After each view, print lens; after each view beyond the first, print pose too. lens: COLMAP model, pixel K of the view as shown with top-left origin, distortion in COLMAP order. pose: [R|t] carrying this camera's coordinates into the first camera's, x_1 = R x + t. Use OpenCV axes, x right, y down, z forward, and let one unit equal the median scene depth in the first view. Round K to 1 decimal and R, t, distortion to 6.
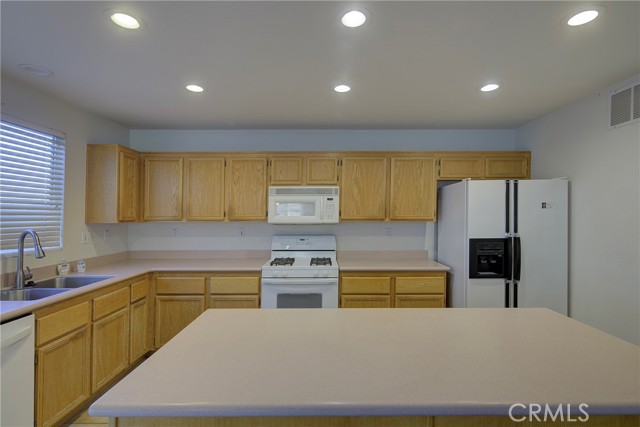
lens RADIAL K [[310.9, 0, 319.2], [0, 310.9, 208.1], [0, 0, 1]] dist [0.003288, -0.004358]
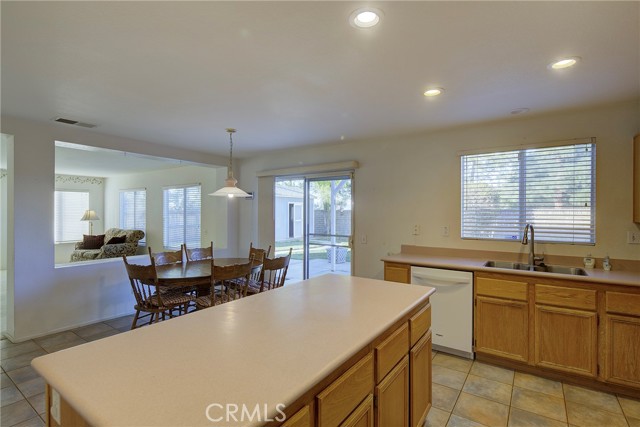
lens RADIAL K [[310.9, 0, 318.6], [0, 310.9, 211.5], [0, 0, 1]] dist [0.003288, -0.004358]
pose [[-0.575841, -0.000676, -0.817562, 0.497881], [0.020025, 0.999688, -0.014931, 0.013131], [0.817317, -0.024970, -0.575647, 0.712921]]
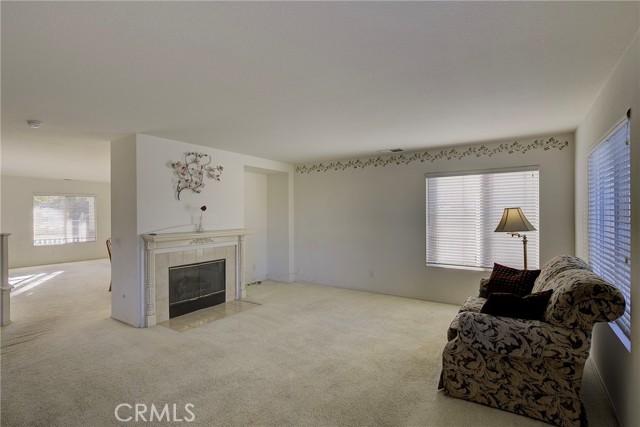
lens RADIAL K [[310.9, 0, 321.8], [0, 310.9, 214.2], [0, 0, 1]] dist [0.003288, -0.004358]
pose [[-0.833362, 0.000695, 0.552727, -0.570363], [-0.010255, 0.999808, -0.016719, -0.026673], [-0.552632, -0.019601, -0.833195, -1.014522]]
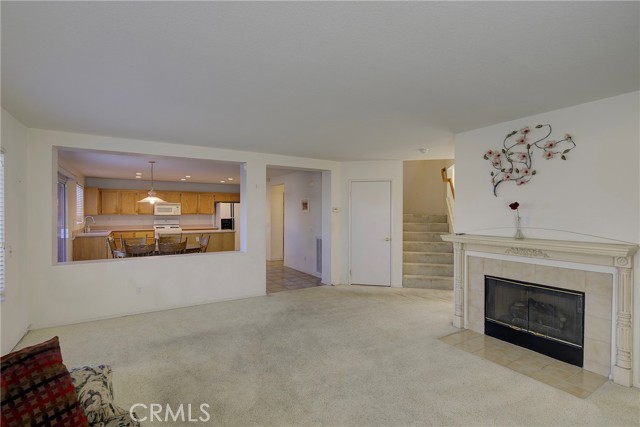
lens RADIAL K [[310.9, 0, 325.9], [0, 310.9, 215.1], [0, 0, 1]] dist [0.003288, -0.004358]
pose [[0.839233, -0.002439, 0.543766, -0.410255], [-0.015480, 0.999478, 0.028374, -0.060225], [-0.543551, -0.032230, 0.838757, -2.395336]]
